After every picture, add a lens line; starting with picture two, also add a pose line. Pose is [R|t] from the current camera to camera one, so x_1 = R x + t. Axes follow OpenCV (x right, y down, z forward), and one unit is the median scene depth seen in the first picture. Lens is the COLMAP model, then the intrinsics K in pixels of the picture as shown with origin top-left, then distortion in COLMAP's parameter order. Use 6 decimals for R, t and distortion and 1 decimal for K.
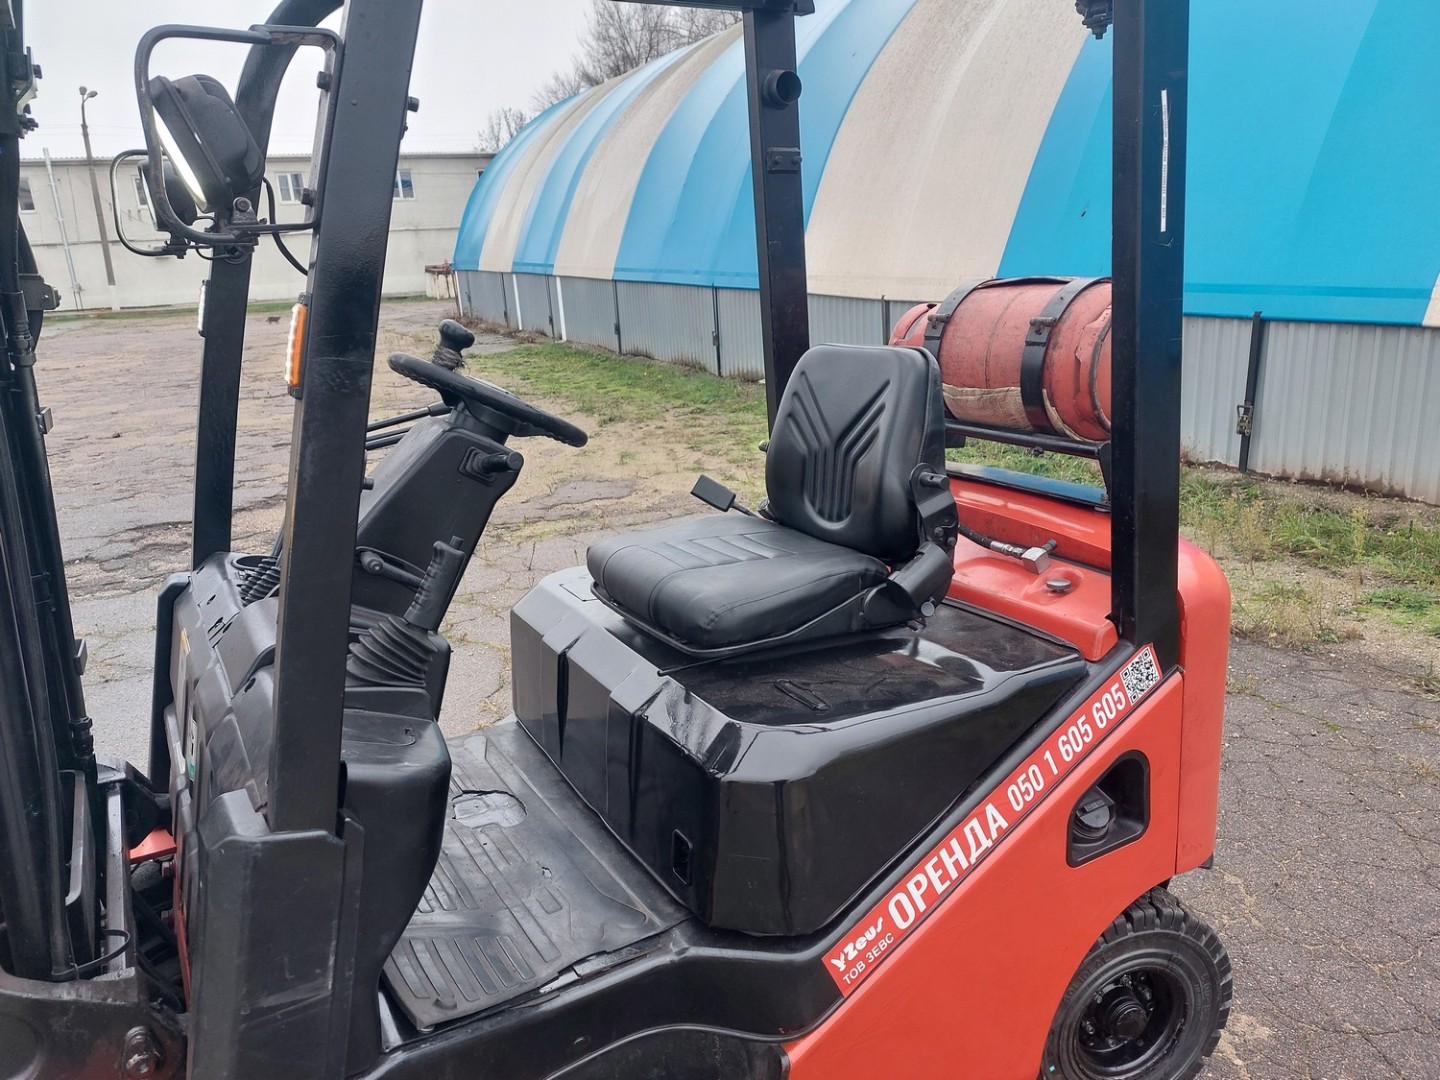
lens RADIAL K [[1087.7, 0, 722.0], [0, 1087.7, 518.0], [0, 0, 1]] dist [0.066961, -0.069316]
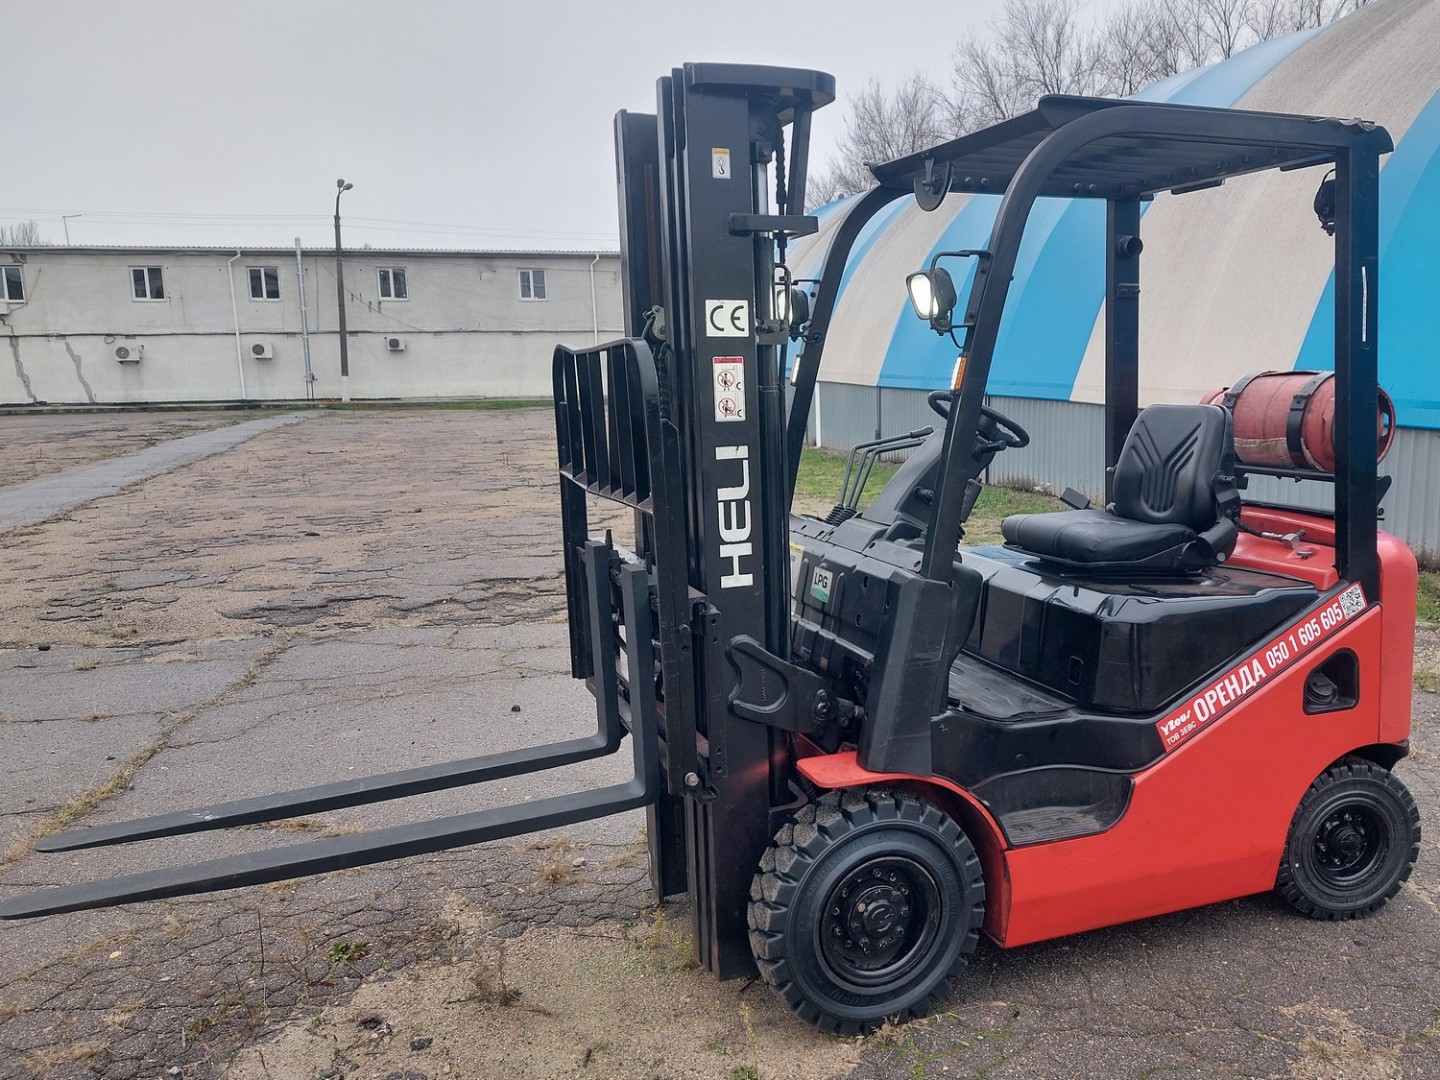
lens RADIAL K [[1263.8, 0, 797.7], [0, 1263.8, 523.6], [0, 0, 1]] dist [0.057819, 0.000585]
pose [[0.990703, 0.053527, -0.125066, -0.202926], [-0.067278, 0.991823, -0.108449, 0.273485], [0.118238, 0.115855, 0.986203, -0.959322]]
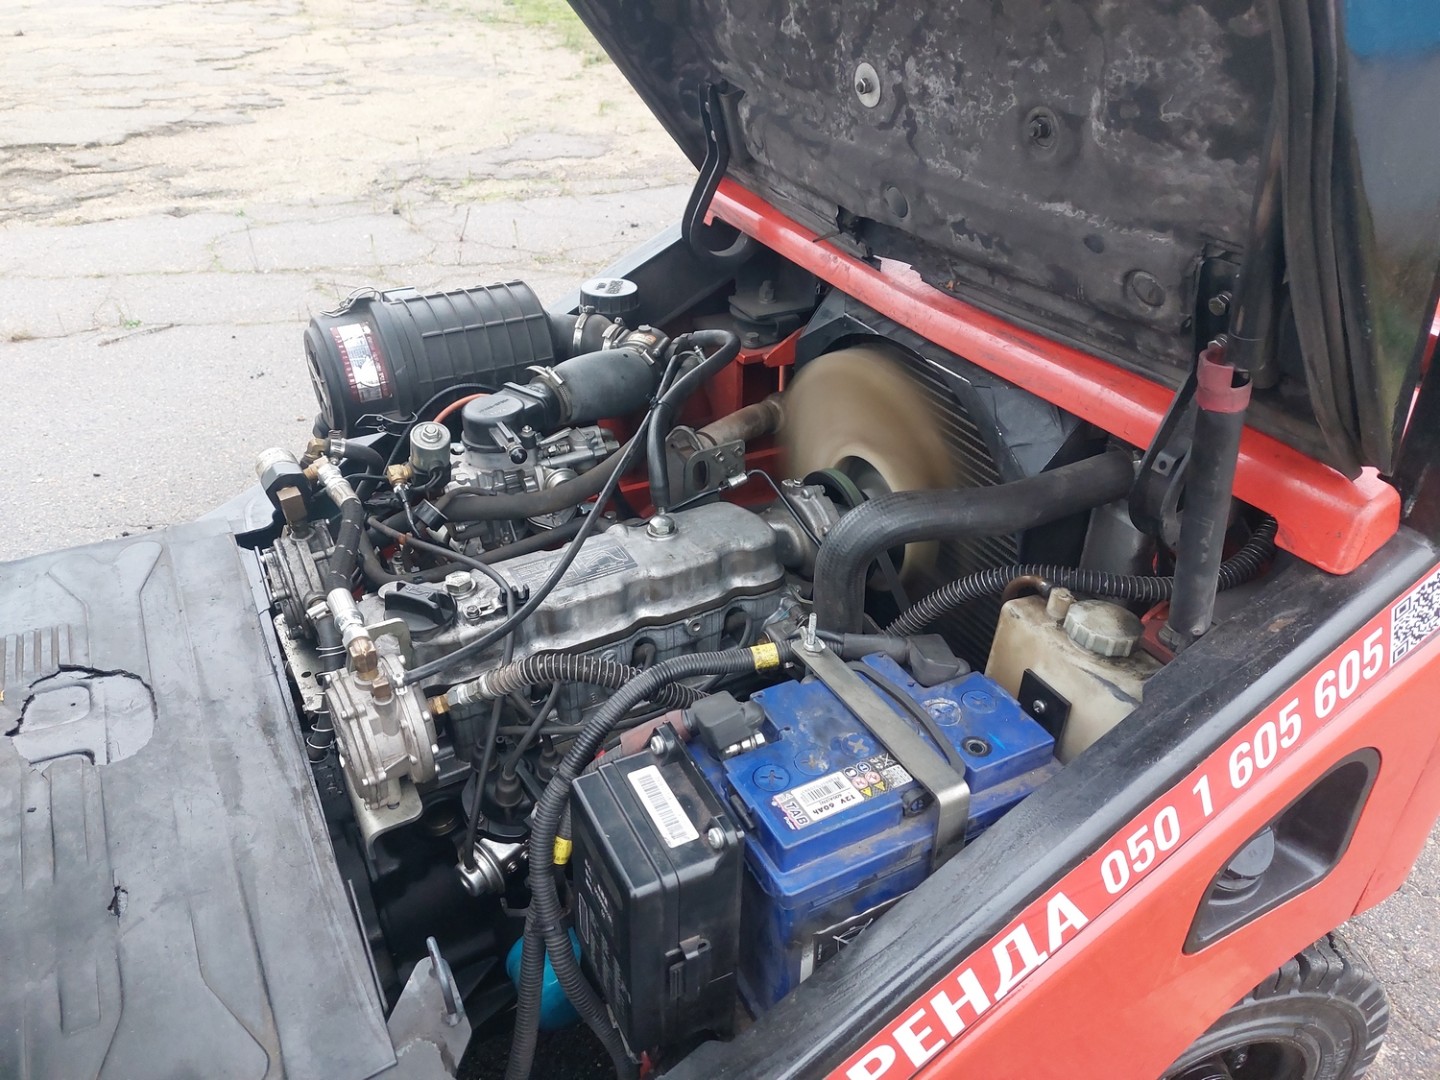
lens RADIAL K [[1087.7, 0, 722.0], [0, 1087.7, 518.0], [0, 0, 1]] dist [0.066961, -0.069316]
pose [[0.996971, 0.077670, 0.004000, 0.083441], [-0.075640, 0.956392, 0.282121, 0.002324], [0.018086, -0.281569, 0.959370, 0.534629]]
